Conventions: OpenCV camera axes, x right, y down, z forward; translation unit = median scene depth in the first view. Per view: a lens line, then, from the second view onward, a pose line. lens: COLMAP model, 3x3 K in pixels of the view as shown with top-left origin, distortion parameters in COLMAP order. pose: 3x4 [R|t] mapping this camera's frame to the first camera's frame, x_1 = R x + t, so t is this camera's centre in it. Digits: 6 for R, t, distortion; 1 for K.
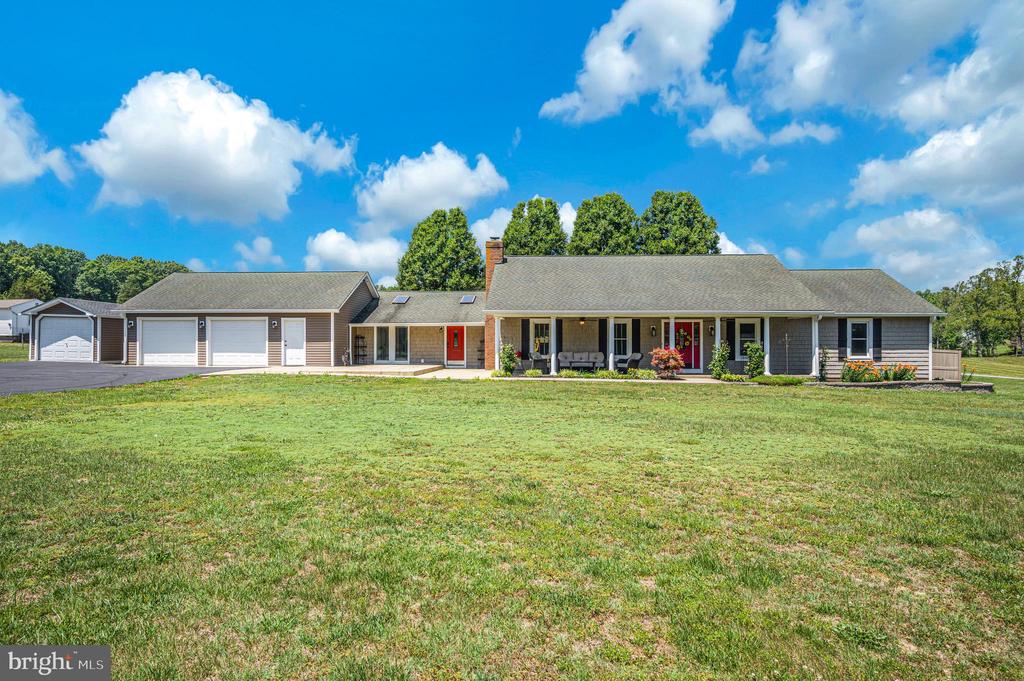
lens RADIAL K [[602.4, 0, 511.7], [0, 602.4, 343.8], [0, 0, 1]] dist [-0.003190, 0.002006]
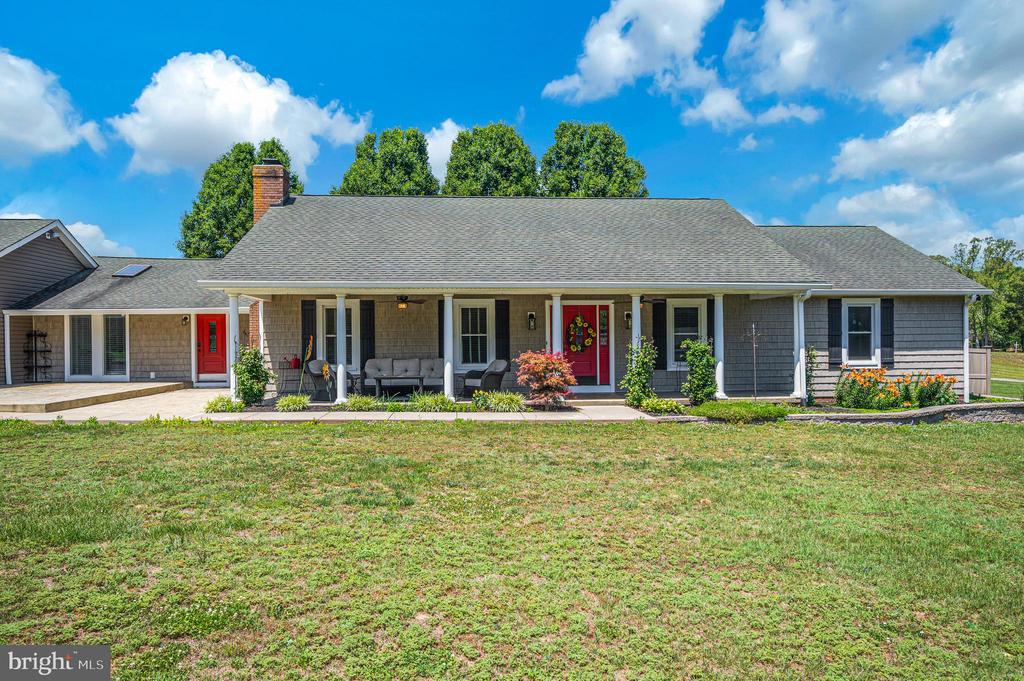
lens RADIAL K [[684.3, 0, 534.1], [0, 684.3, 342.2], [0, 0, 1]] dist [-0.023630, -0.001470]
pose [[0.988132, -0.008243, 0.153386, 0.137333], [0.007550, 0.999958, 0.005099, -0.004066], [-0.153422, -0.003881, 0.988153, 0.351640]]
